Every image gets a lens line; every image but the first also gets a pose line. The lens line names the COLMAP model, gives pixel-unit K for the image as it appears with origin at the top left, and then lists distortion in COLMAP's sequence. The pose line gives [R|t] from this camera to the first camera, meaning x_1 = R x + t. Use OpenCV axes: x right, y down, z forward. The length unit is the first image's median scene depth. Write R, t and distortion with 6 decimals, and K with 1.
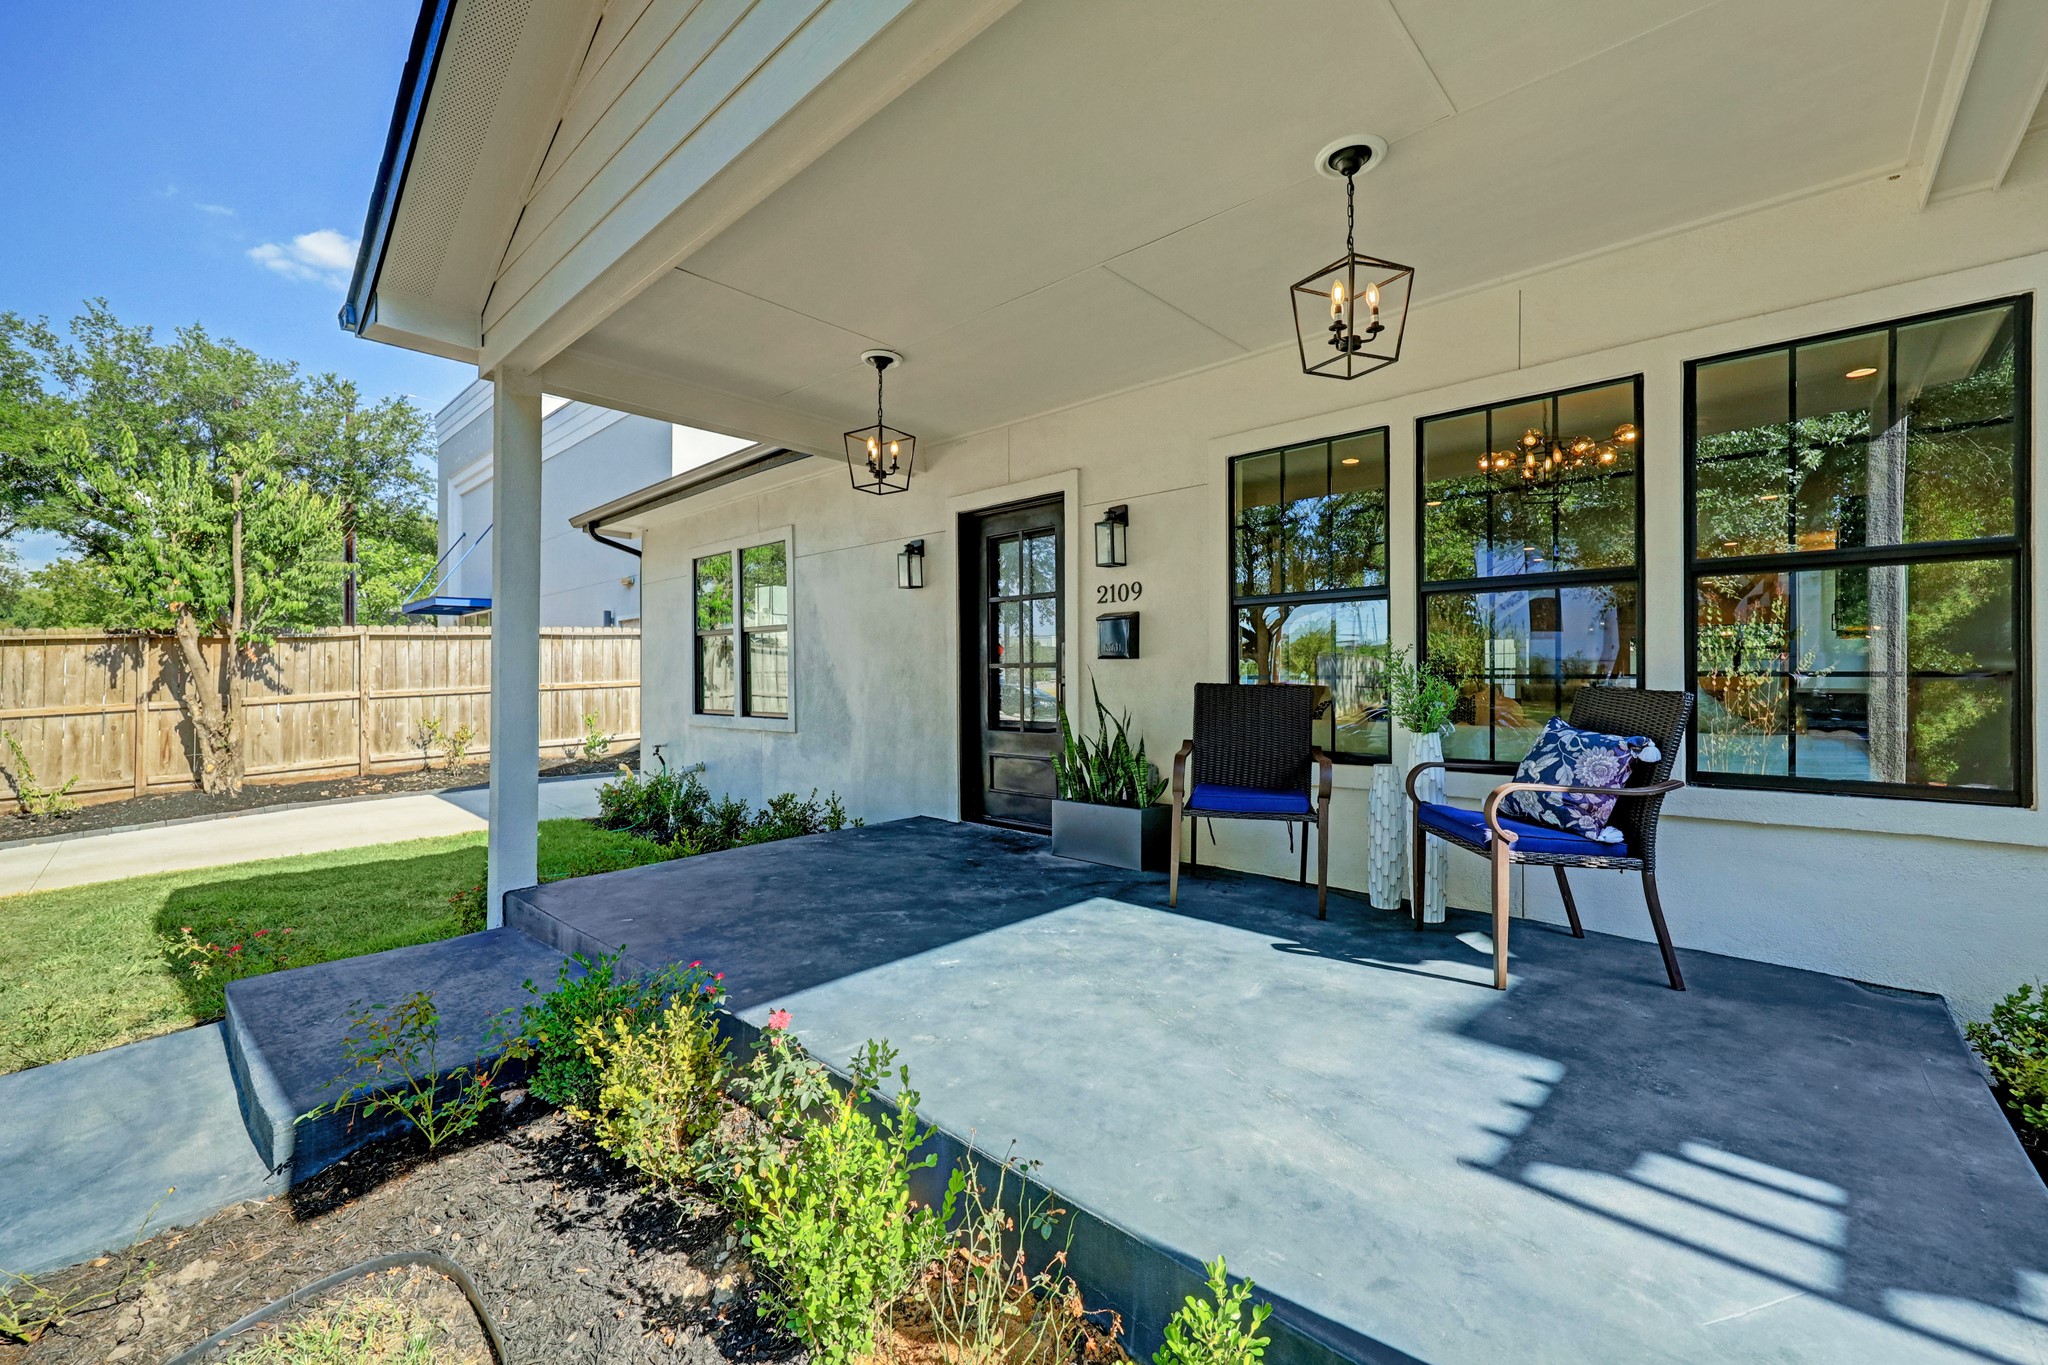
lens RADIAL K [[830.5, 0, 1025.4], [0, 830.5, 682.8], [0, 0, 1]] dist [-0.001861, 0.000675]
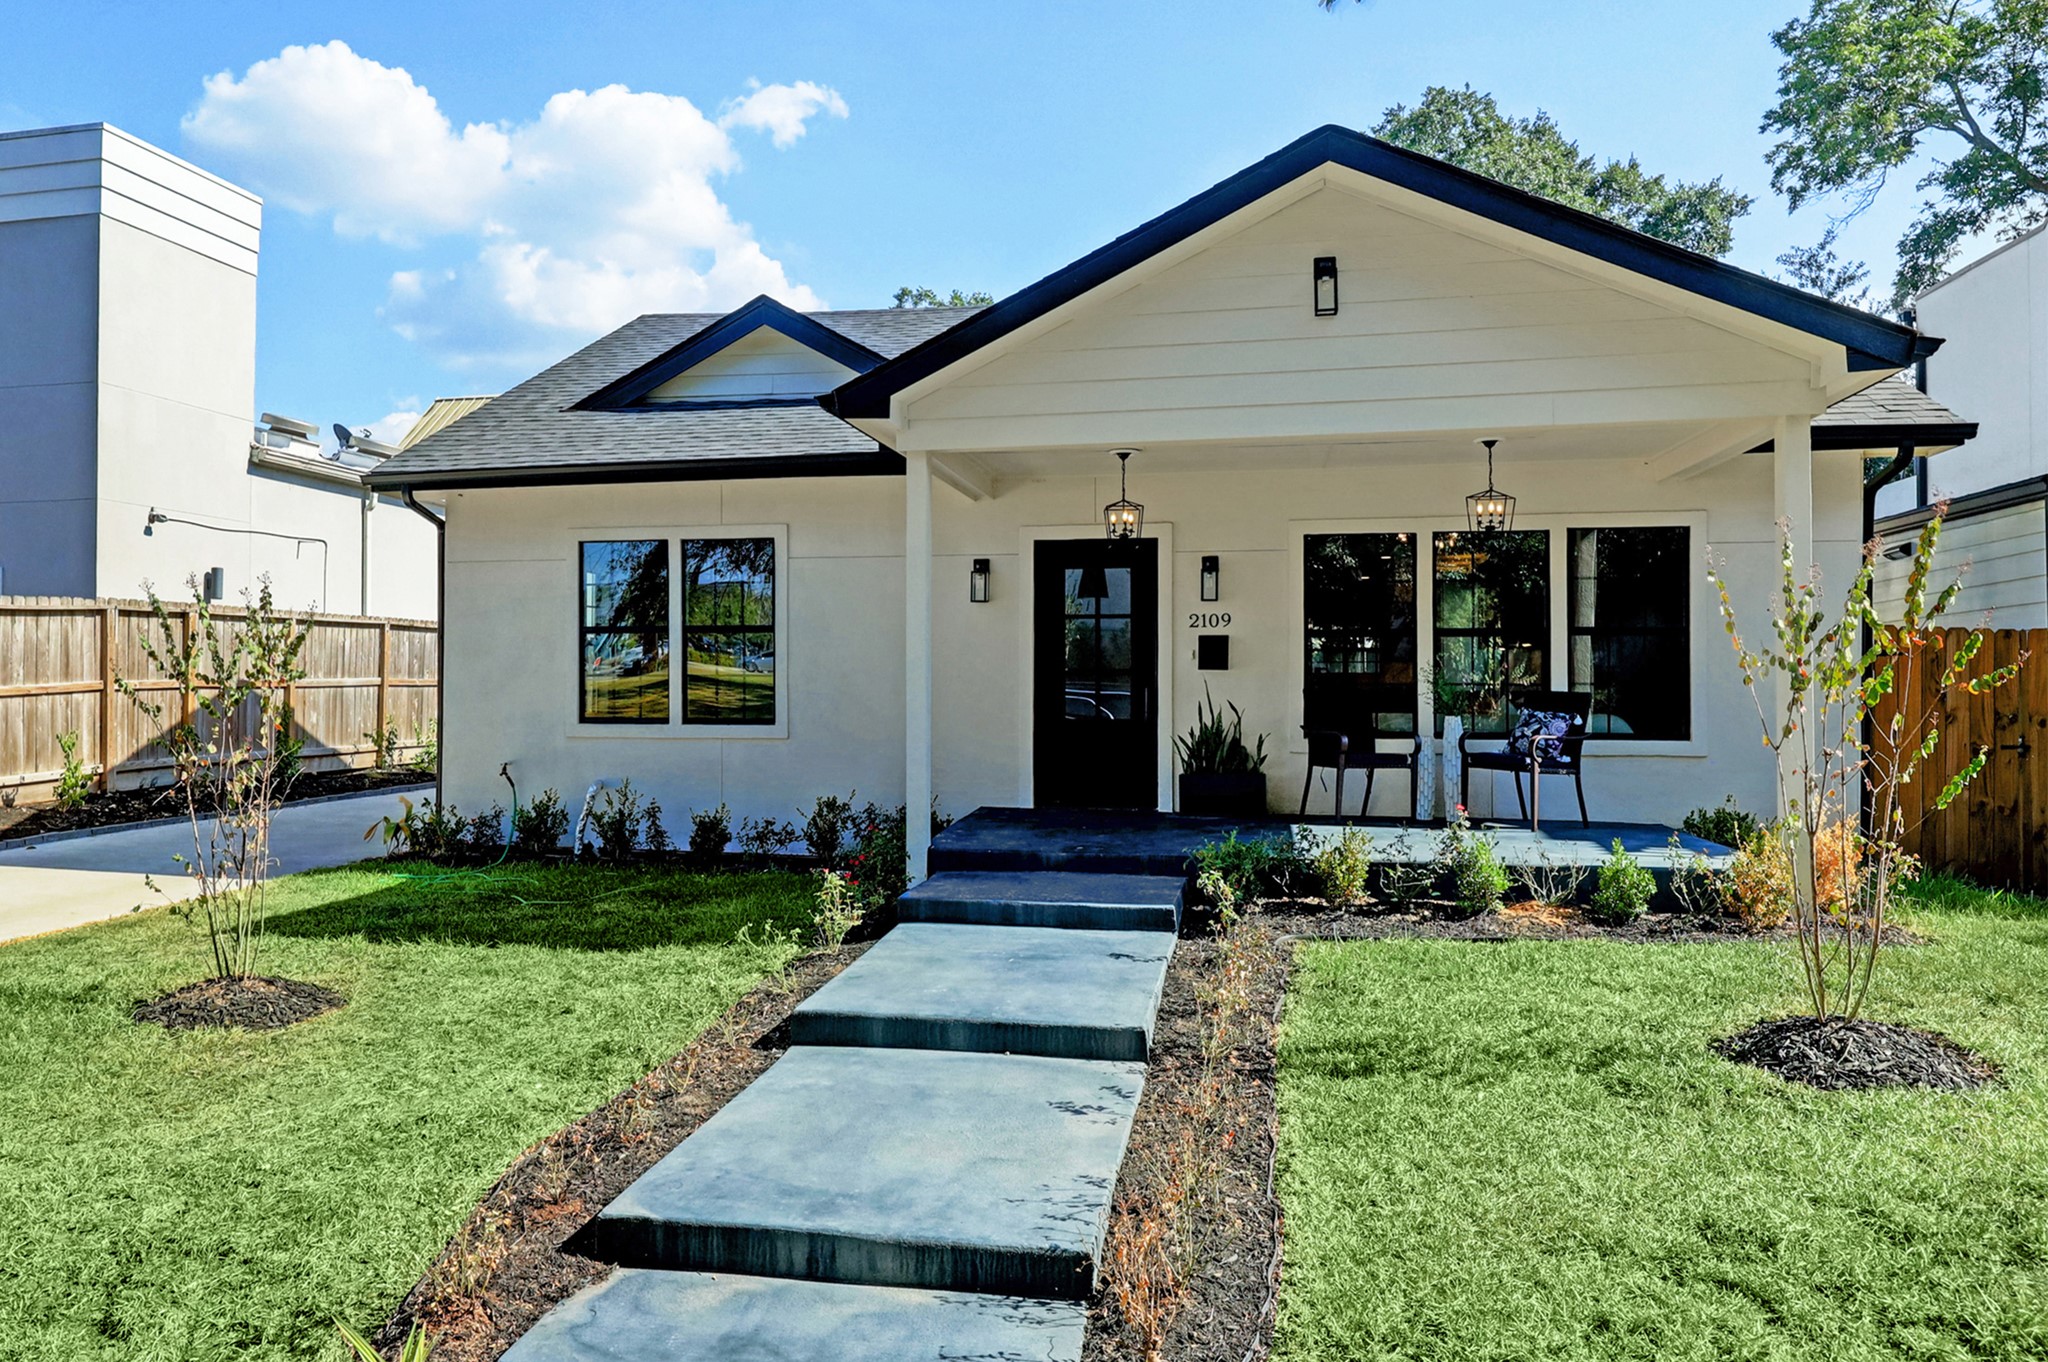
lens RADIAL K [[1216.4, 0, 1023.3], [0, 1216.4, 677.7], [0, 0, 1]] dist [-0.002255, 0.000439]
pose [[0.856273, 0.005301, 0.516496, -1.149994], [-0.001308, 0.999966, -0.008095, 0.000434], [-0.516521, 0.006256, 0.856252, -0.523577]]
